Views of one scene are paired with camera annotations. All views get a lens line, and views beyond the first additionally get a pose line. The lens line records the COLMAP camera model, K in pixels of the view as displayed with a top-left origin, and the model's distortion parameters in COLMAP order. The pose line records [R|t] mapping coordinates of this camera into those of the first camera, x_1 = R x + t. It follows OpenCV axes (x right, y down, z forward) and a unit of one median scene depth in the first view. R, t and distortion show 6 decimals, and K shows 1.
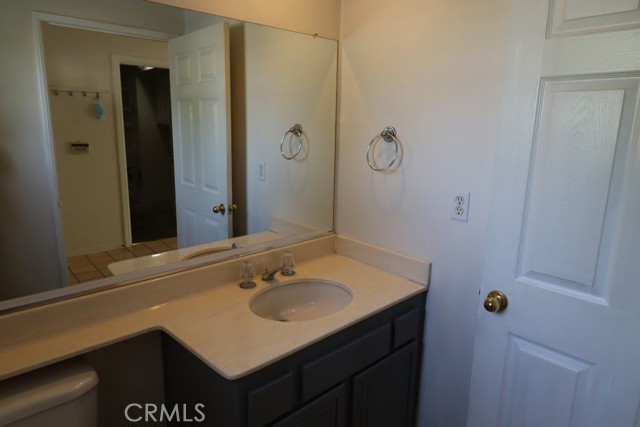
lens RADIAL K [[392.9, 0, 320.2], [0, 392.9, 205.5], [0, 0, 1]] dist [-0.000262, 0.000103]
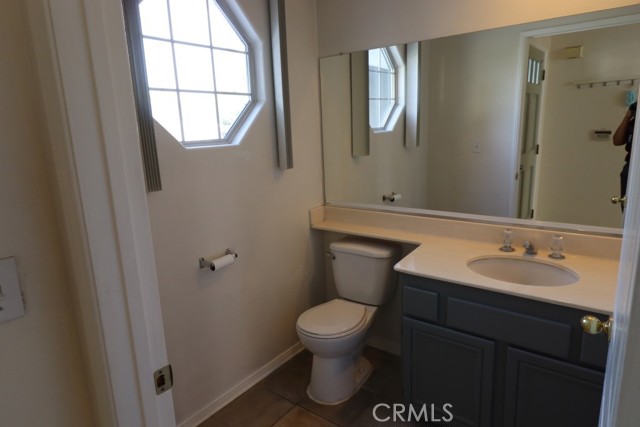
lens RADIAL K [[392.9, 0, 320.2], [0, 392.9, 205.5], [0, 0, 1]] dist [-0.000262, 0.000103]
pose [[0.147501, 0.175176, -0.973425, 0.416056], [-0.149369, 0.976848, 0.153158, -0.010540], [0.977718, 0.122809, 0.170252, 0.114419]]
